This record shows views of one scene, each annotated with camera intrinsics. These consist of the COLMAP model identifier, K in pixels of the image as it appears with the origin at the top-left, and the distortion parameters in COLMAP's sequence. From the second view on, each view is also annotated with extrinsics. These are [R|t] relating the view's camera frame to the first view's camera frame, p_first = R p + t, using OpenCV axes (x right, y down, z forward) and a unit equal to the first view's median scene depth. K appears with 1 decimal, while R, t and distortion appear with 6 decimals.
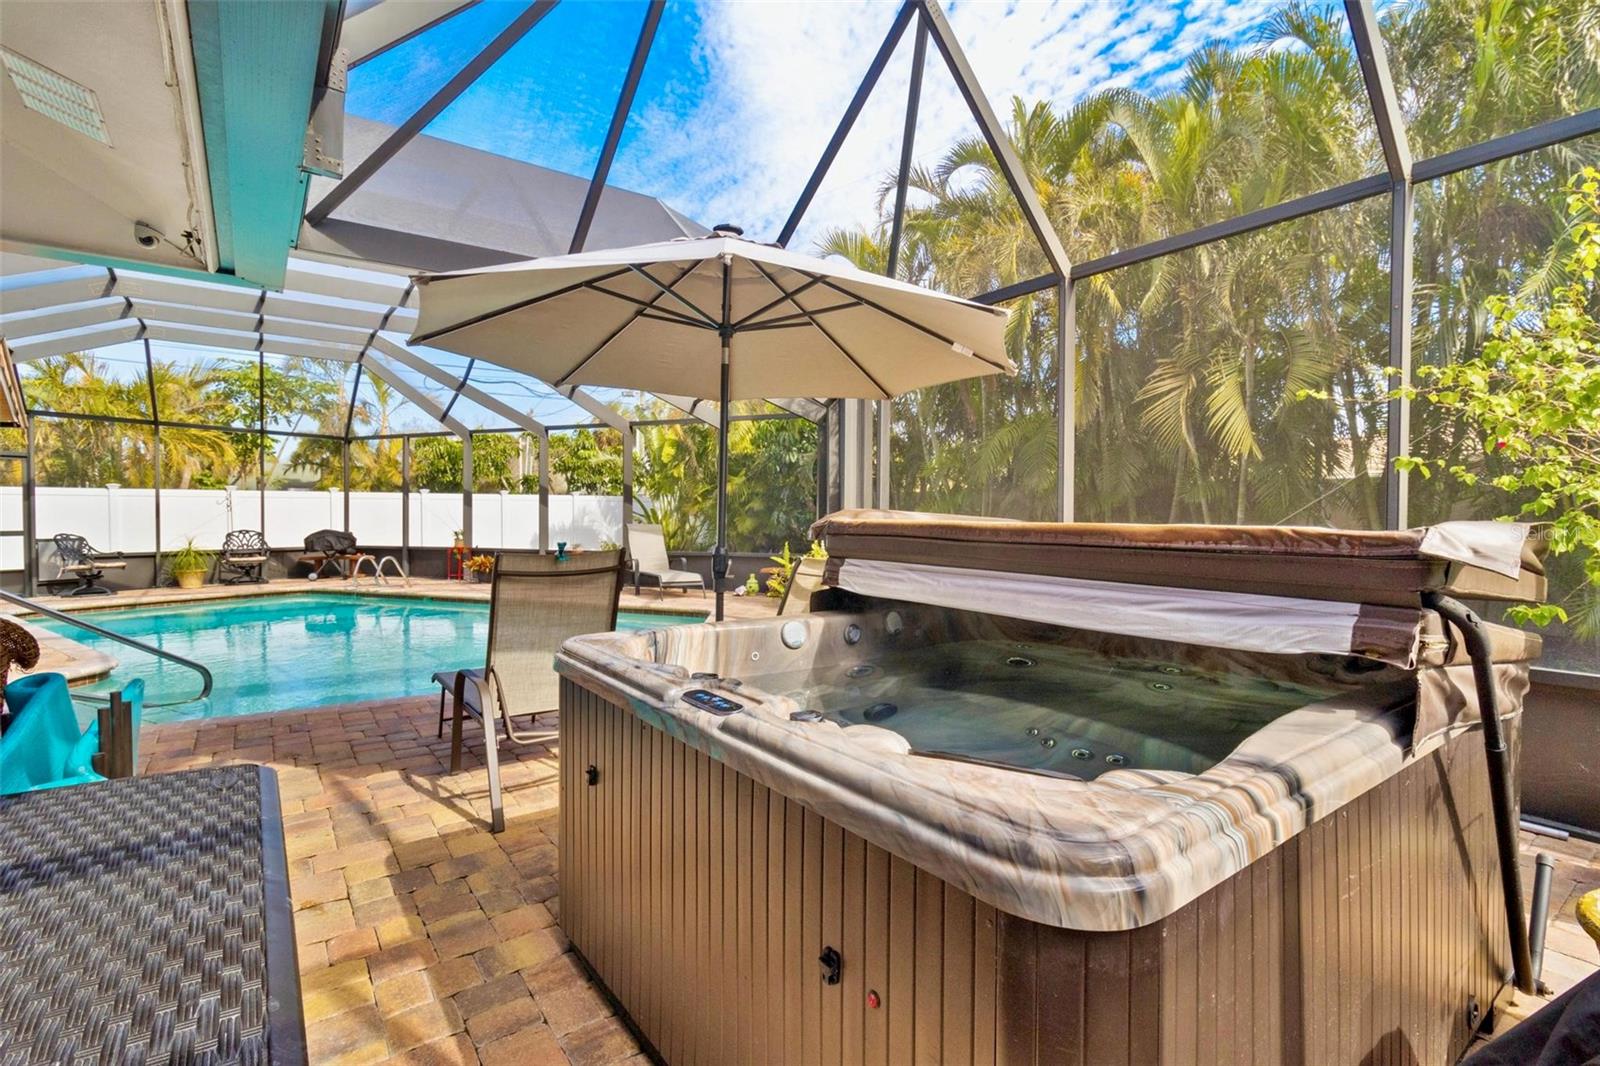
lens RADIAL K [[748.7, 0, 808.5], [0, 748.7, 534.5], [0, 0, 1]] dist [0.002110, 0.000259]
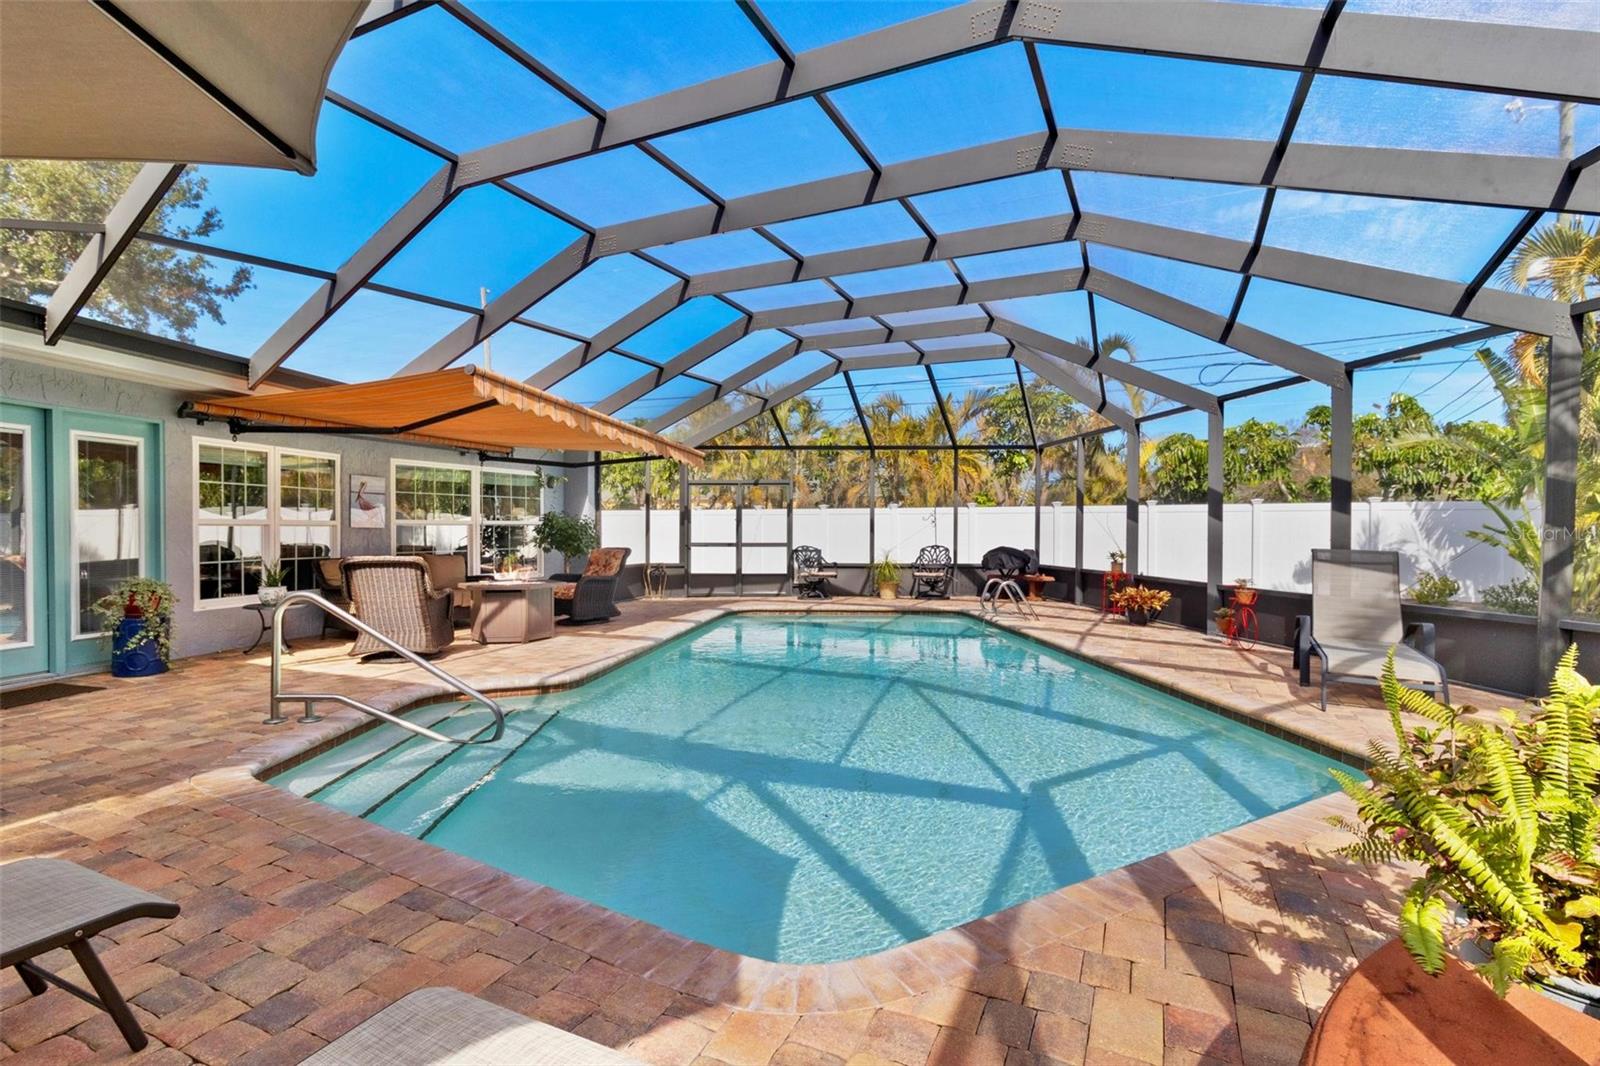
lens RADIAL K [[748.7, 0, 808.5], [0, 748.7, 534.5], [0, 0, 1]] dist [0.002110, 0.000259]
pose [[0.471997, 0.009696, -0.881547, 0.077664], [-0.024238, 0.999704, -0.001982, -0.015902], [0.881267, 0.022303, 0.472093, 0.383490]]
